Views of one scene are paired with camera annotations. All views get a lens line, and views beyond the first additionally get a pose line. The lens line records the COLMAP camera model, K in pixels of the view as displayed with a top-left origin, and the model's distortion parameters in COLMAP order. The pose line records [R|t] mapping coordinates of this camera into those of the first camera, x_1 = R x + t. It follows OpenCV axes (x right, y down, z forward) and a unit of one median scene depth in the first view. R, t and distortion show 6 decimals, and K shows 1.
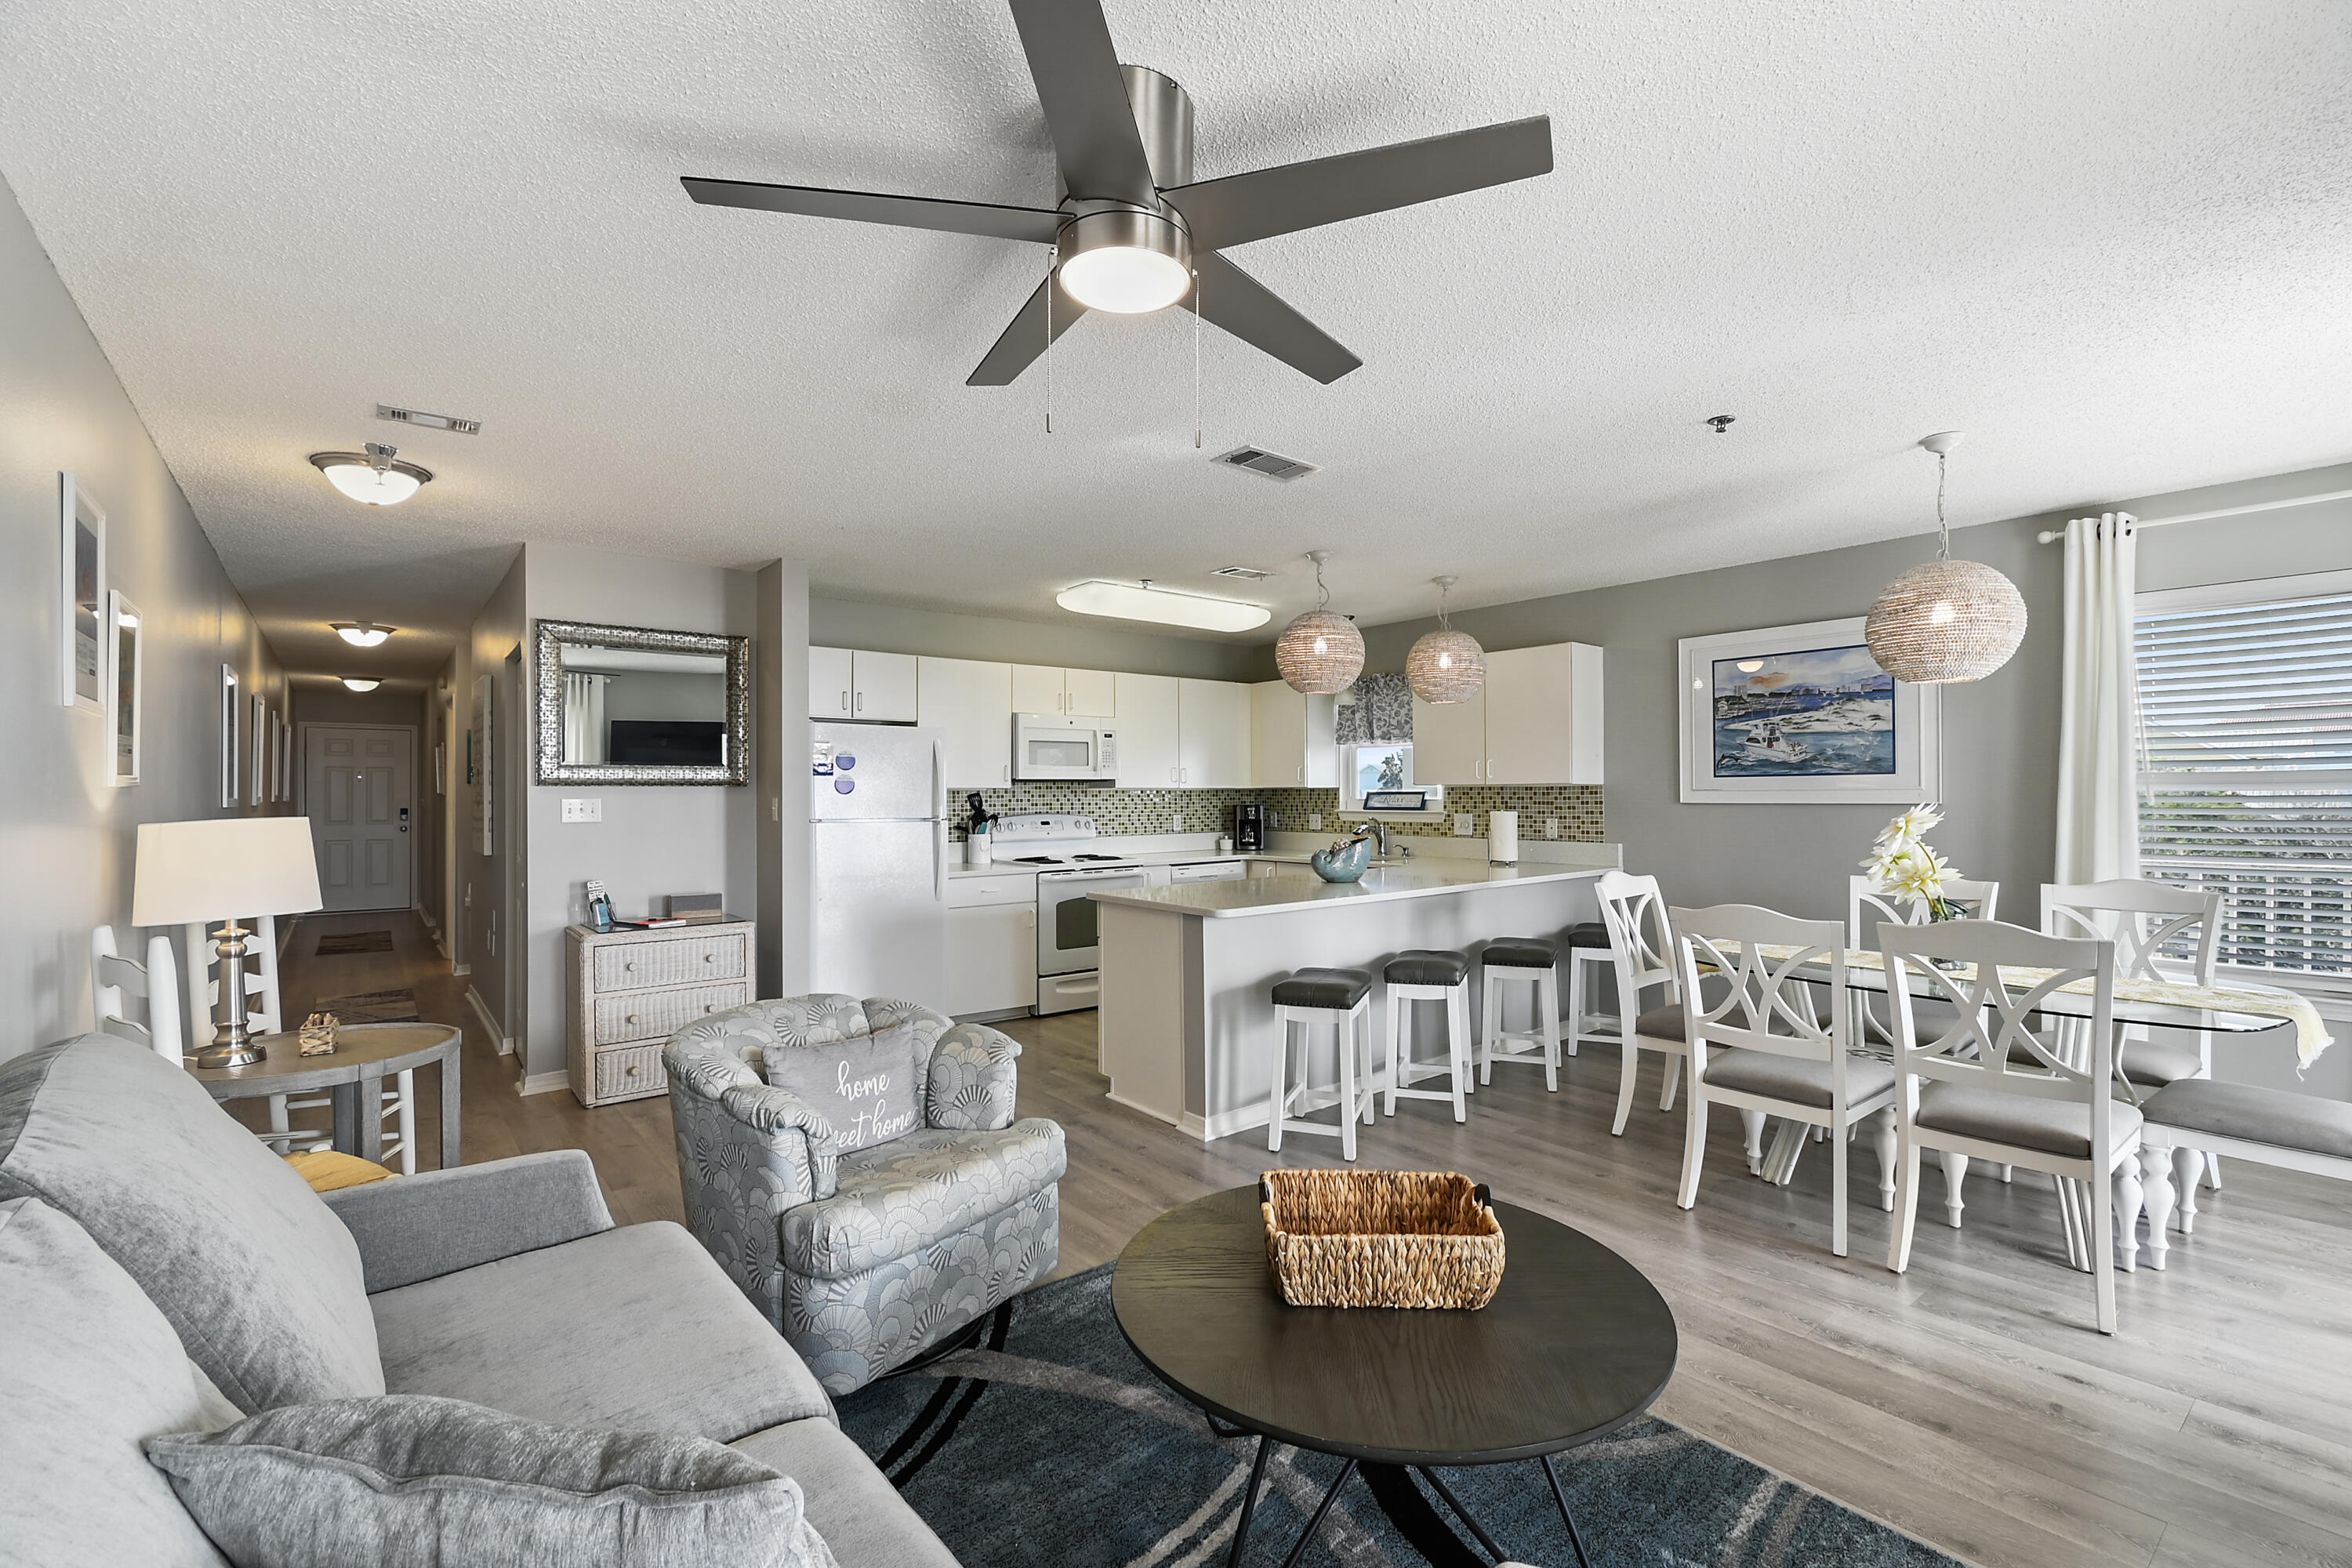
lens RADIAL K [[1029.6, 0, 1186.8], [0, 1029.6, 798.5], [0, 0, 1]] dist [-0.000659, -0.000091]
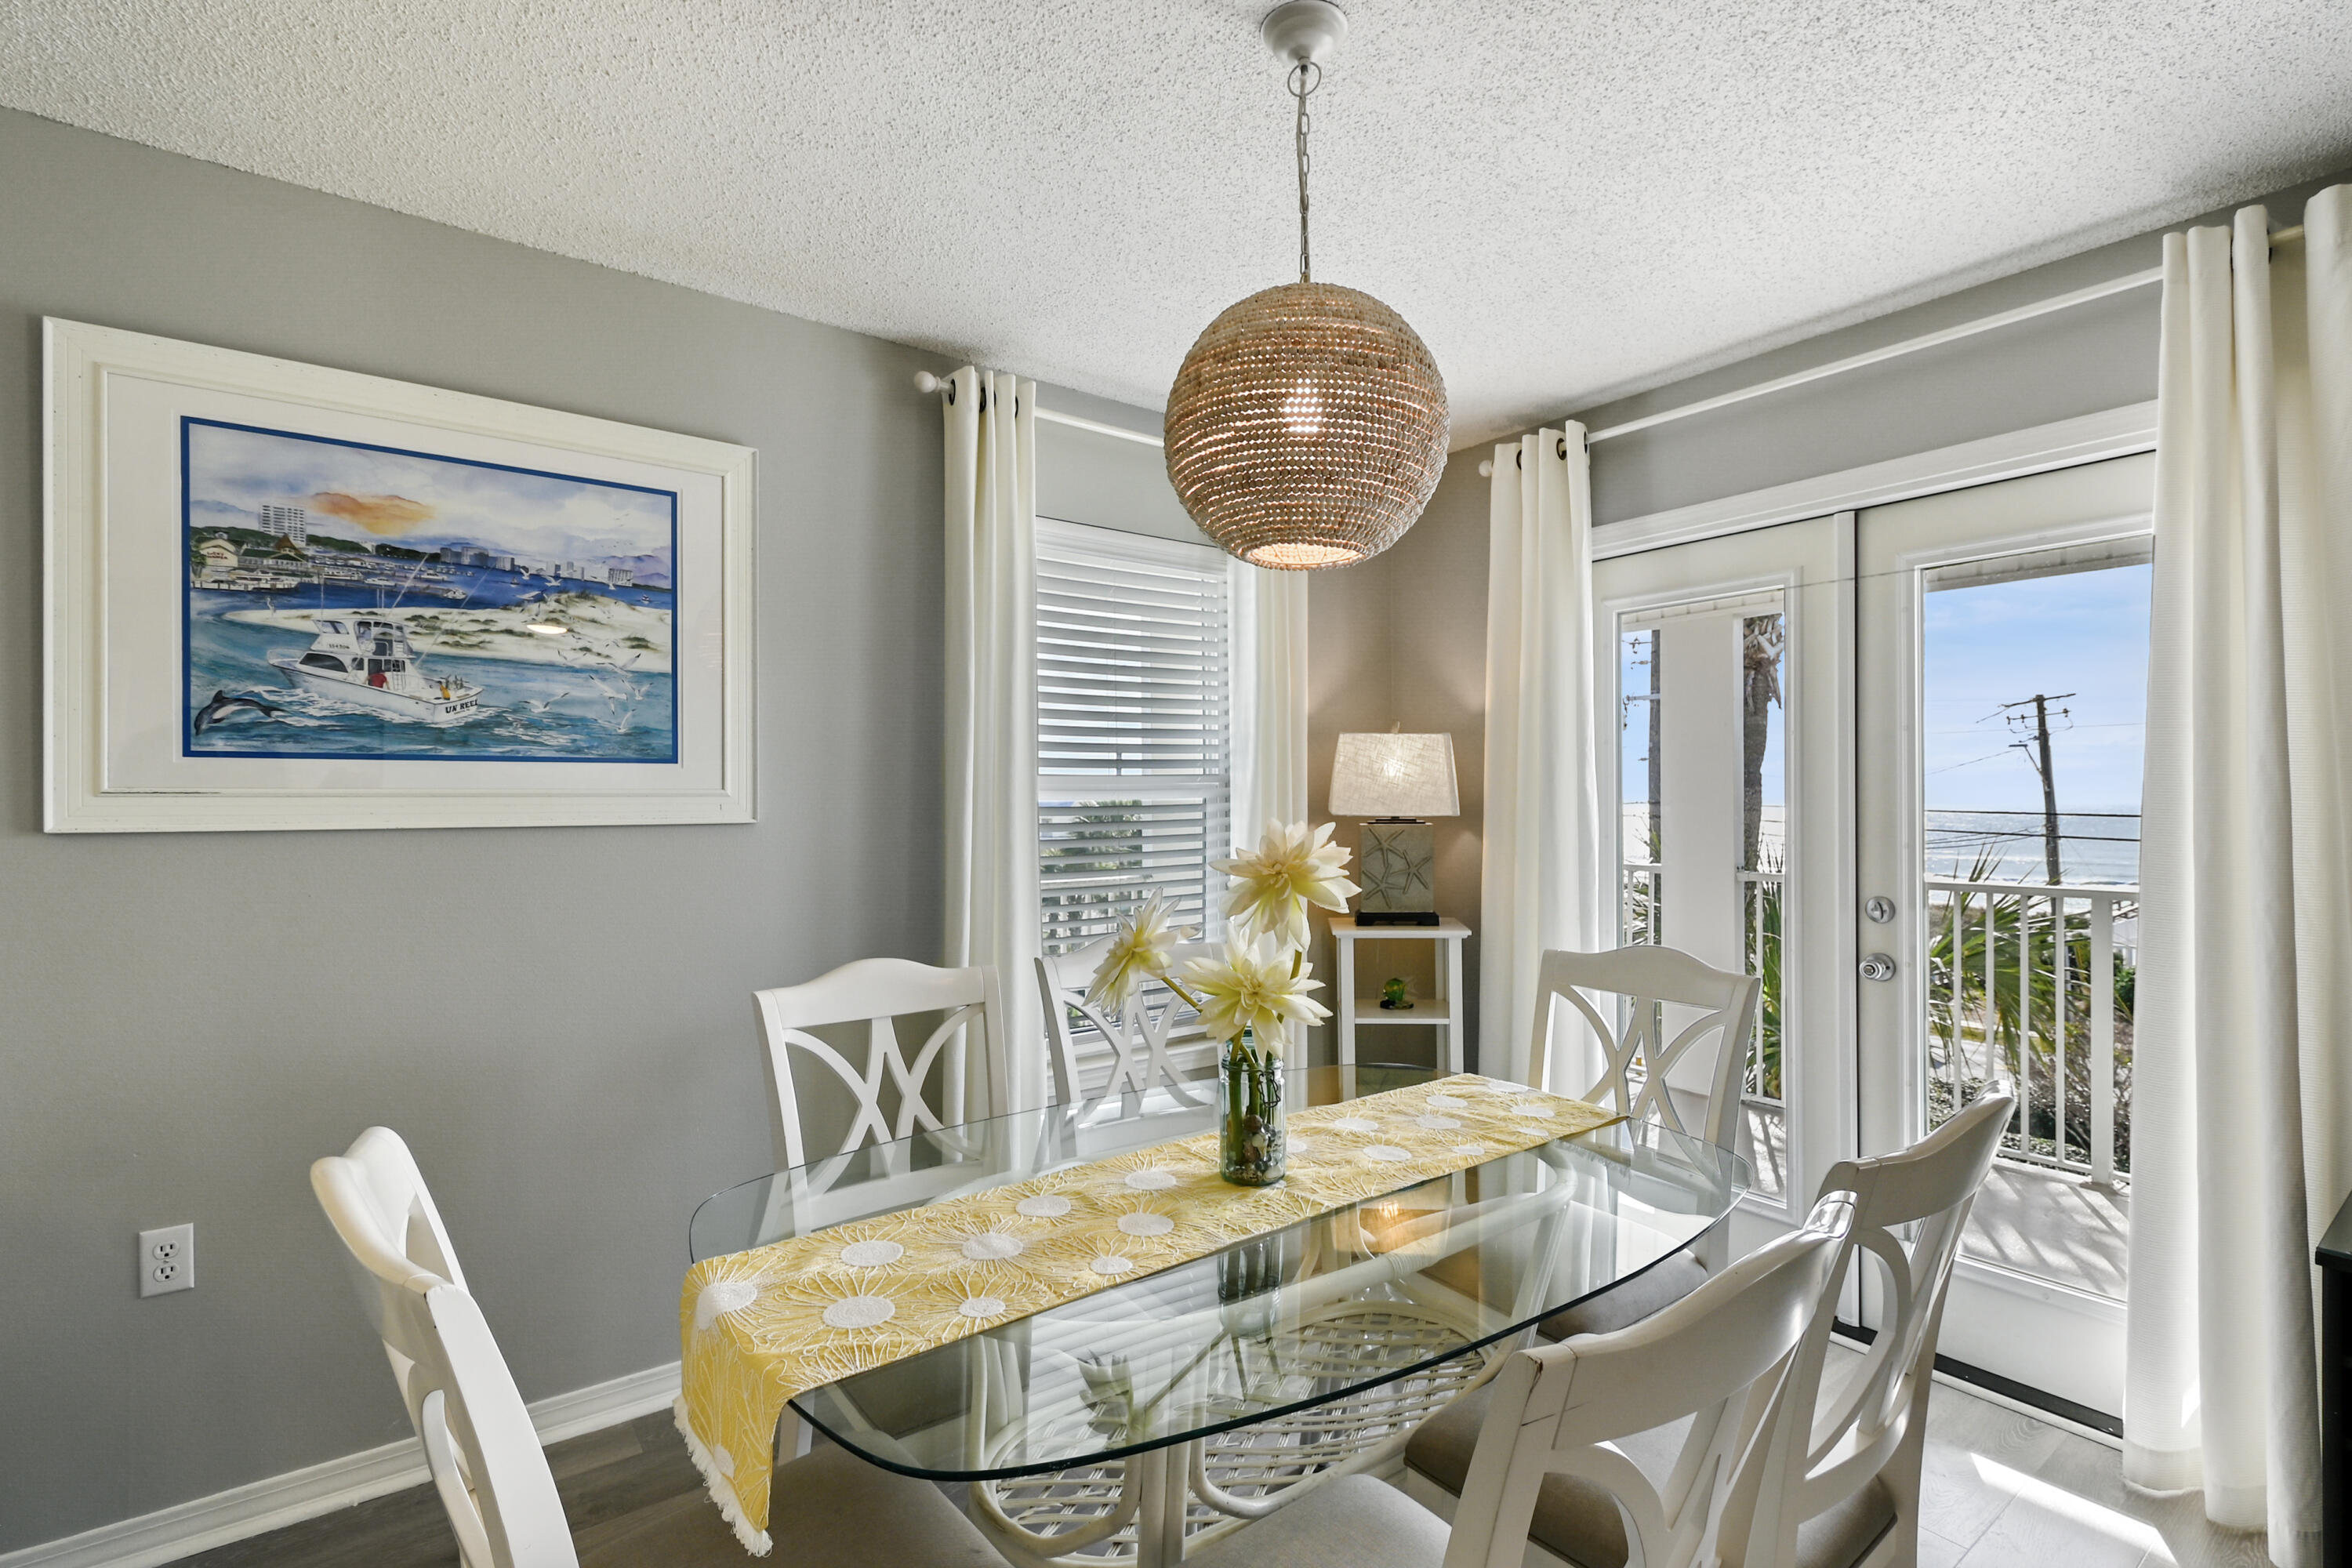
lens RADIAL K [[1075.6, 0, 1191.4], [0, 1075.6, 798.2], [0, 0, 1]] dist [0.004426, 0.000300]
pose [[0.039669, 0.005791, 0.999196, 0.166245], [0.006271, 0.999962, -0.006044, -0.002431], [-0.999193, 0.006506, 0.039631, 0.654500]]
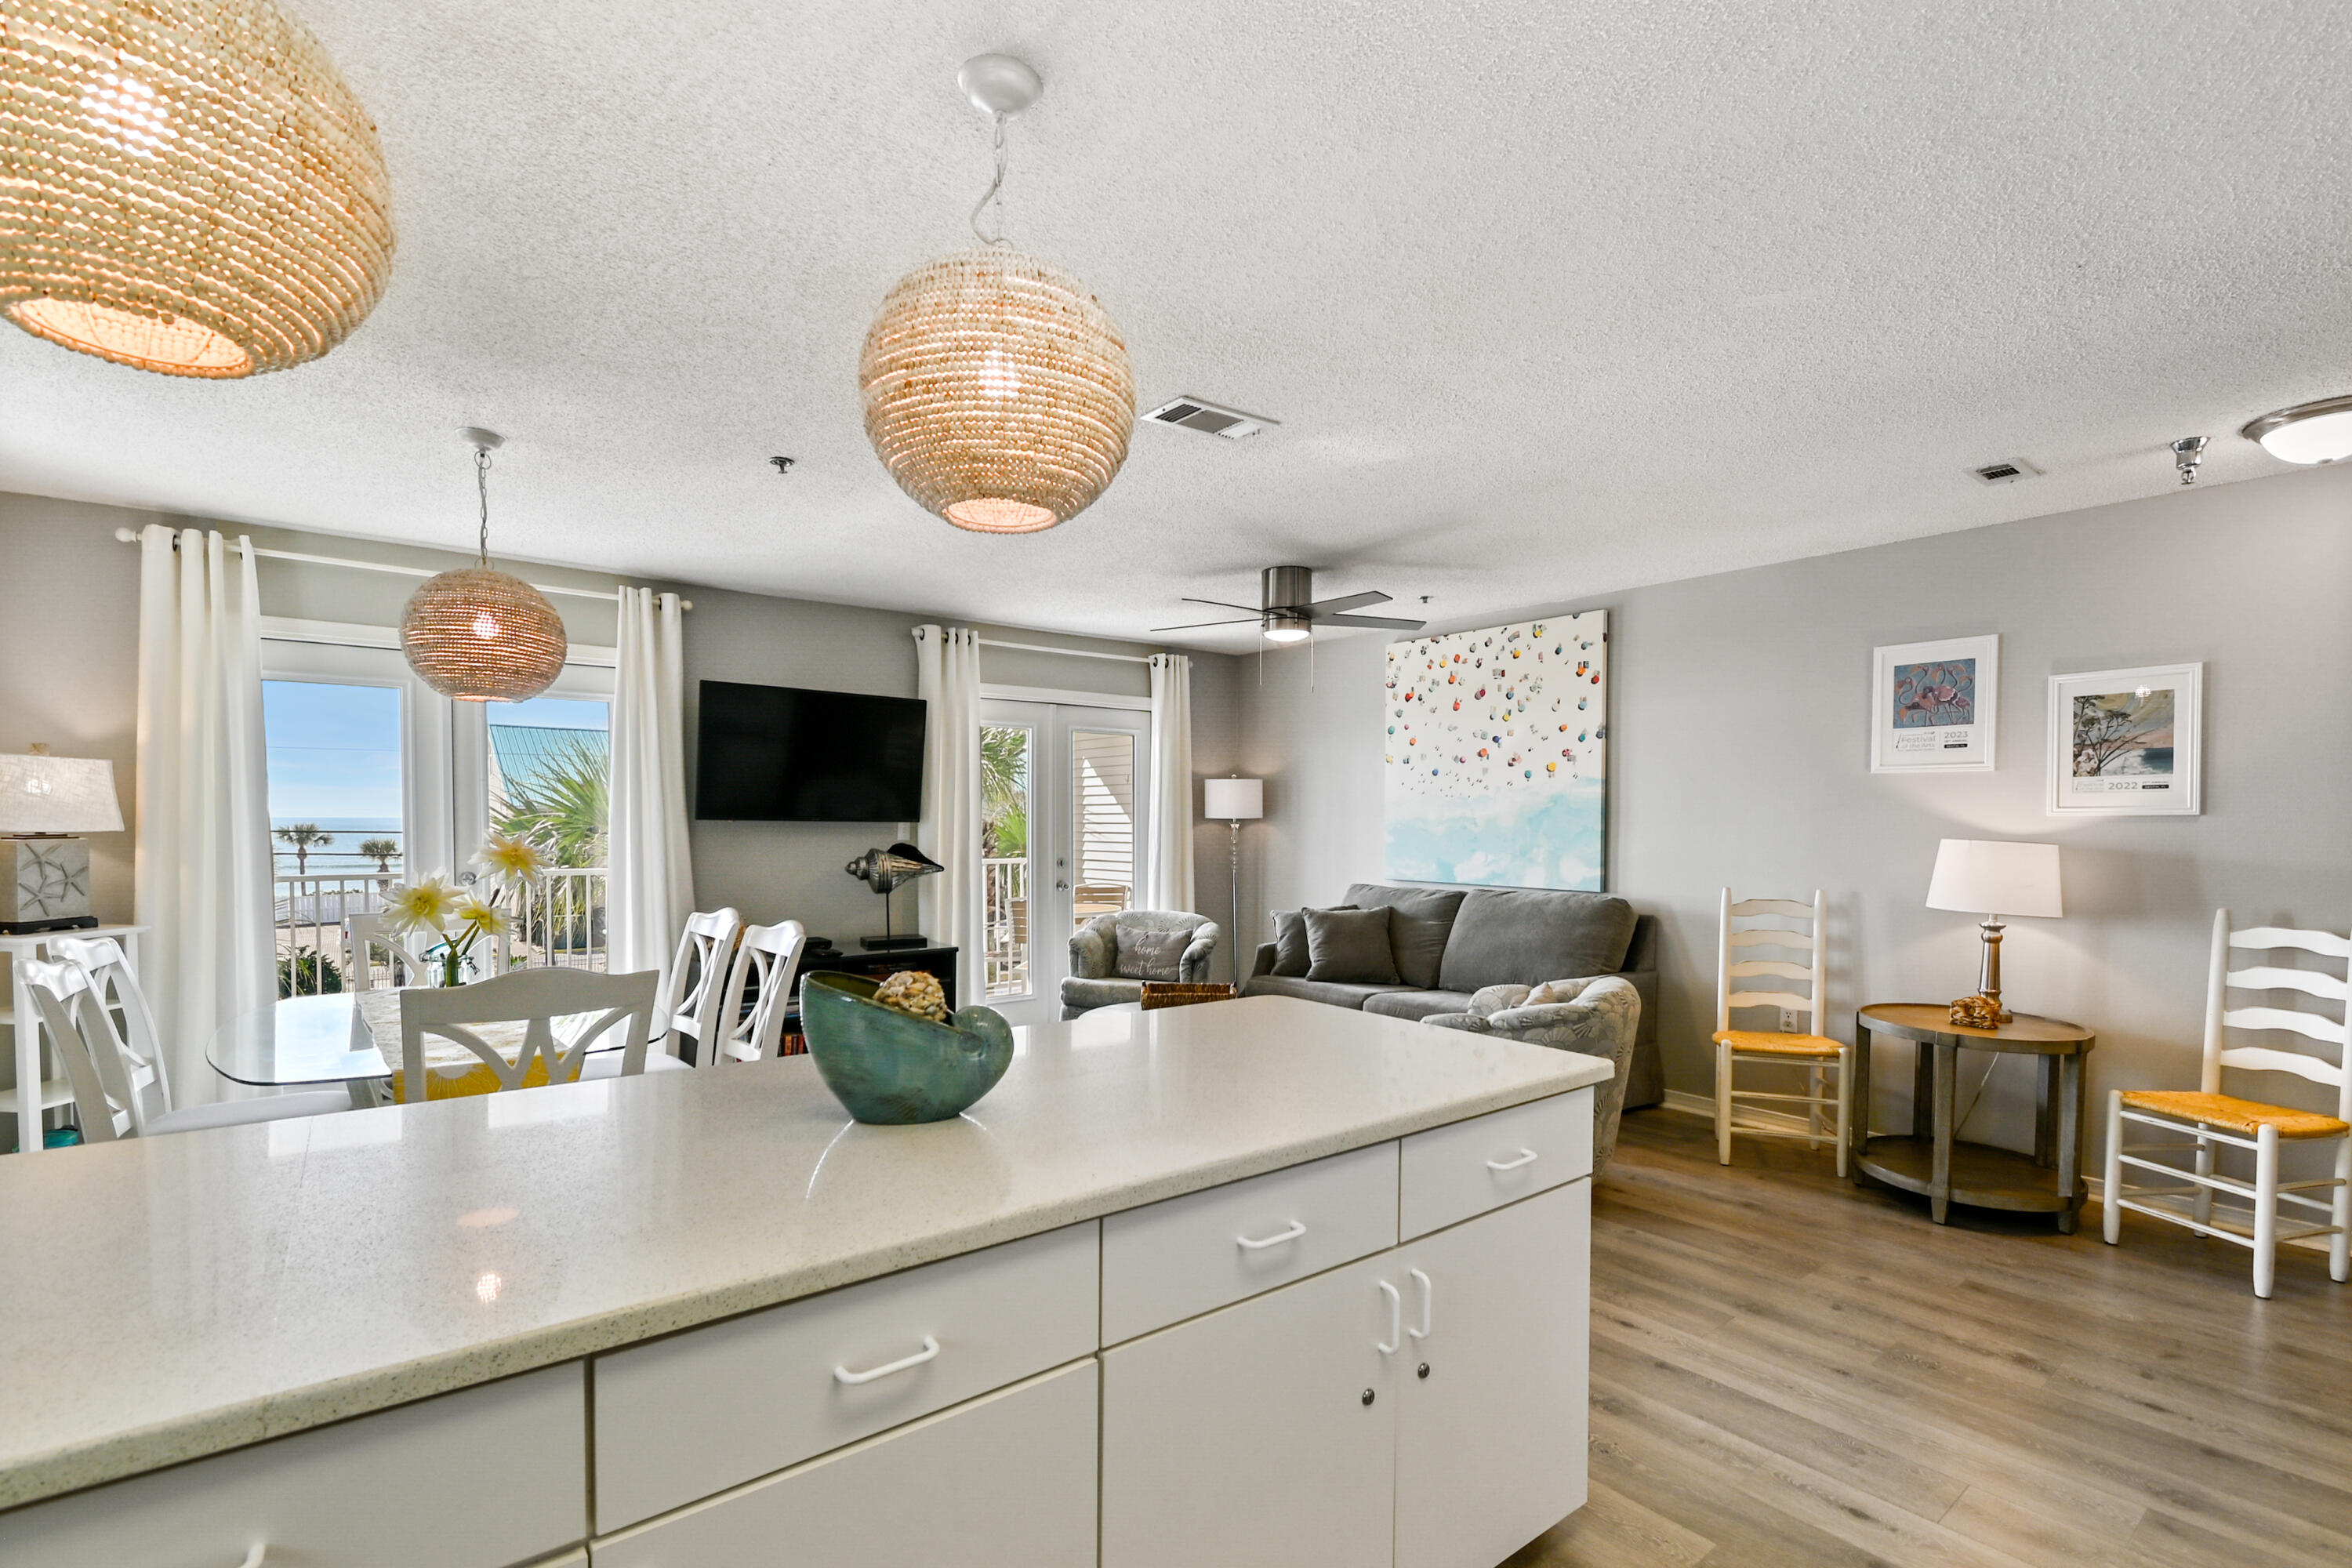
lens RADIAL K [[1063.2, 0, 1190.4], [0, 1063.2, 844.4], [0, 0, 1]] dist [-0.000207, -0.000901]
pose [[-0.999955, -0.000945, 0.009417, 0.062197], [-0.000655, 0.999526, 0.030768, -0.008450], [-0.009441, 0.030760, -0.999482, 1.243195]]
